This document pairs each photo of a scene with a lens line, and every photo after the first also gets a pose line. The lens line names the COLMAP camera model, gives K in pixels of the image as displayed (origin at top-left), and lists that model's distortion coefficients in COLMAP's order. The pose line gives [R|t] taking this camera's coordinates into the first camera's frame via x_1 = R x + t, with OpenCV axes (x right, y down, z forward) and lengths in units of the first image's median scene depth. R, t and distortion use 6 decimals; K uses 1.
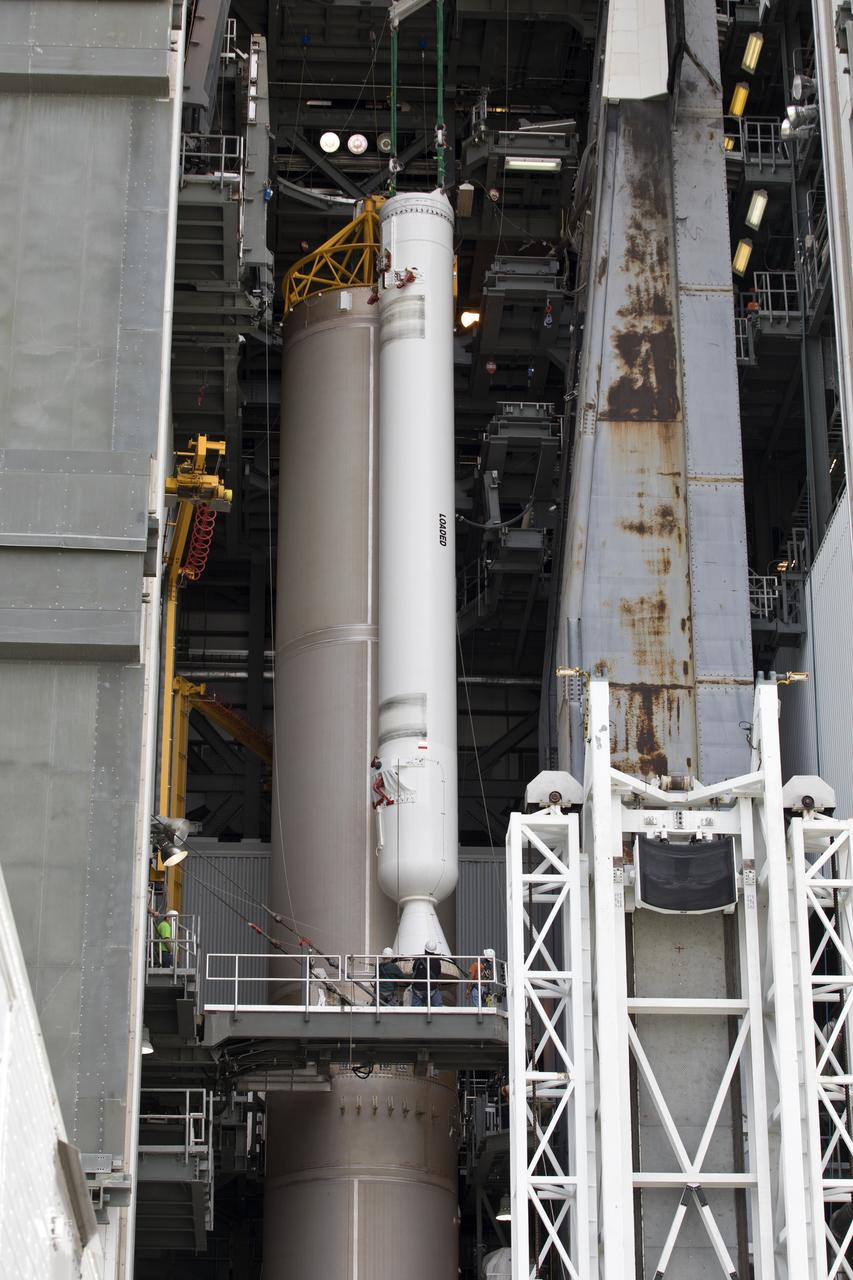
lens RADIAL K [[2837.5, 0, 425.2], [0, 2837.5, 635.5], [0, 0, 1]] dist [-0.077620, 0.000000]
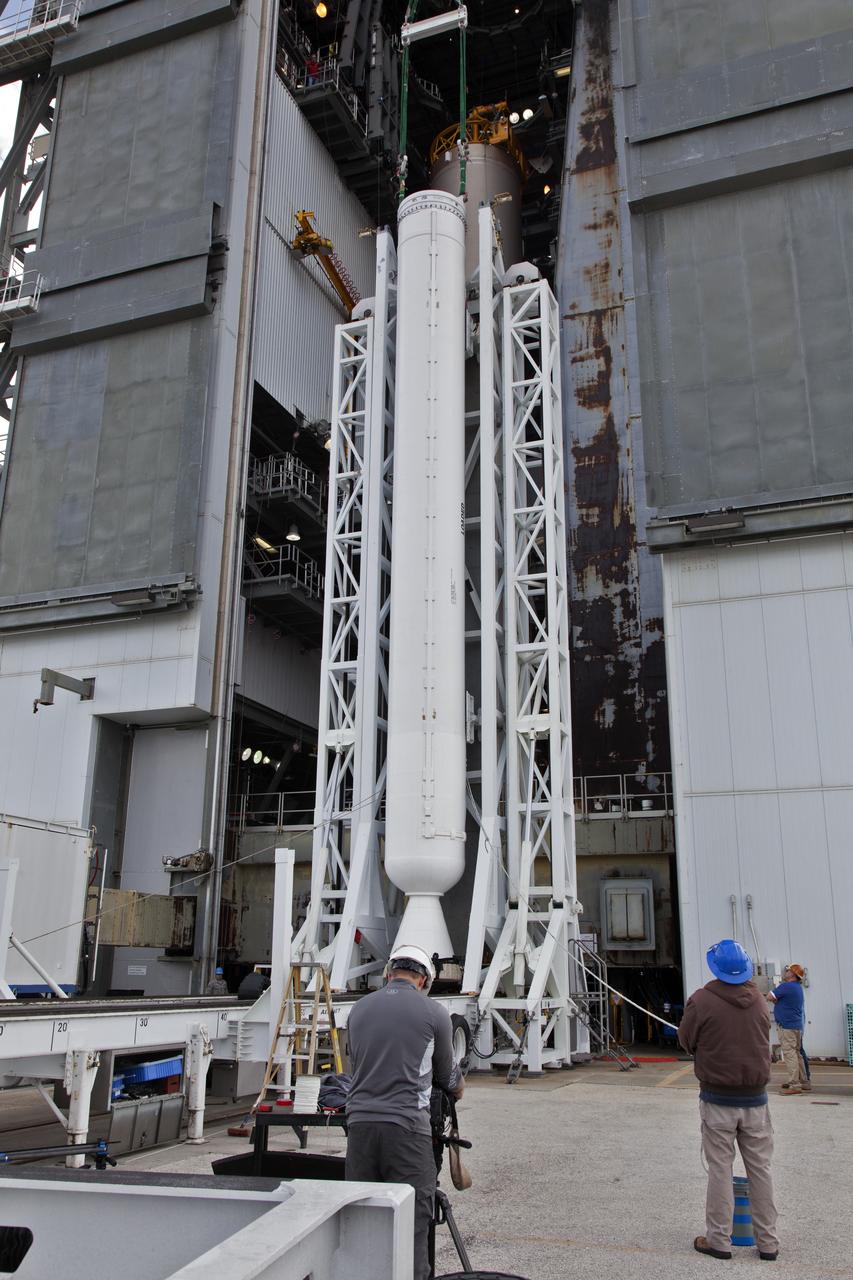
lens RADIAL K [[1086.8, 0, 423.7], [0, 1086.8, 644.8], [0, 0, 1]] dist [-0.012687, 0.012003]
pose [[0.912122, -0.111487, -0.394466, 0.218957], [0.159769, 0.982891, 0.091641, 0.140751], [0.377501, -0.146612, 0.914329, 0.310632]]
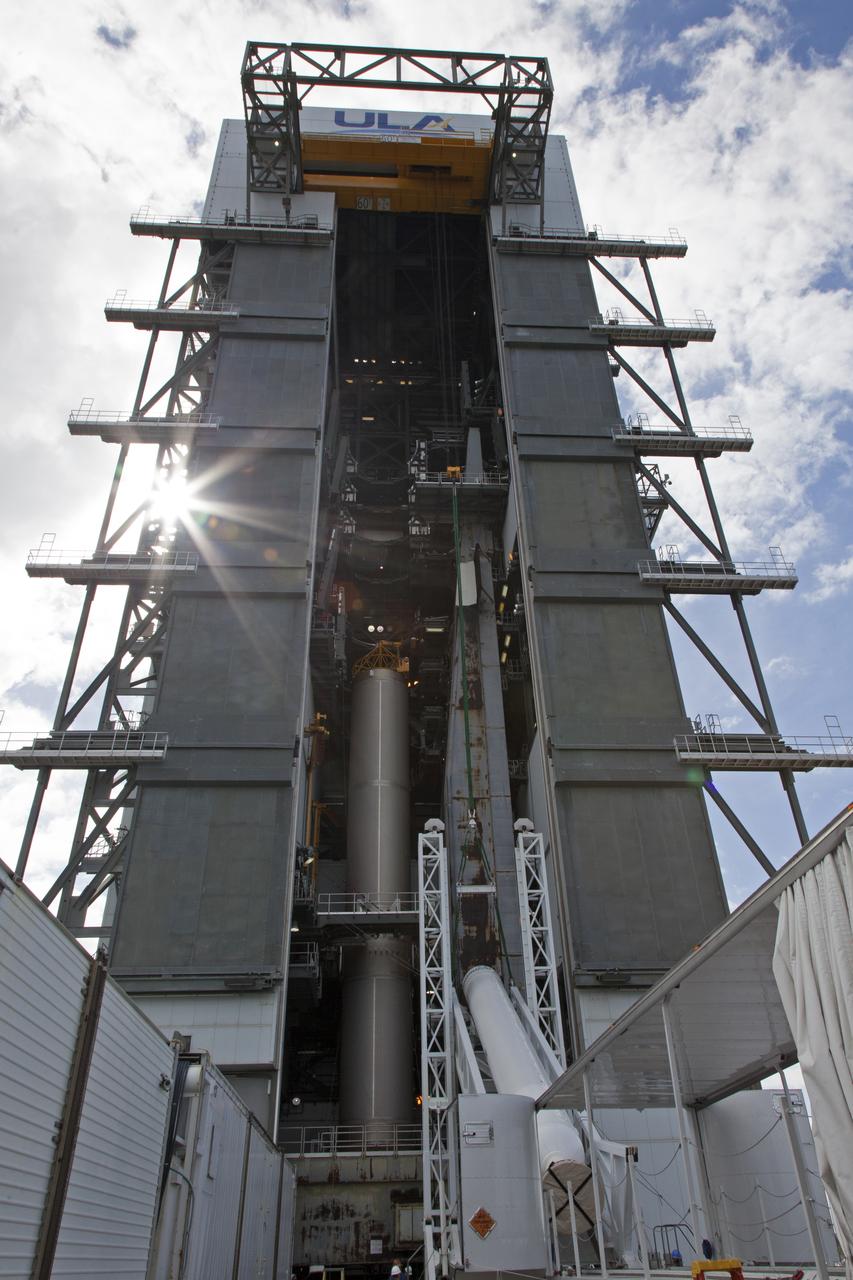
lens RADIAL K [[889.5, 0, 436.3], [0, 889.5, 652.4], [0, 0, 1]] dist [0.017902, 0.001237]
pose [[0.999633, -0.020582, 0.017638, 0.025946], [0.023364, 0.984170, -0.175678, 0.029992], [-0.013743, 0.176025, 0.984290, 0.070711]]
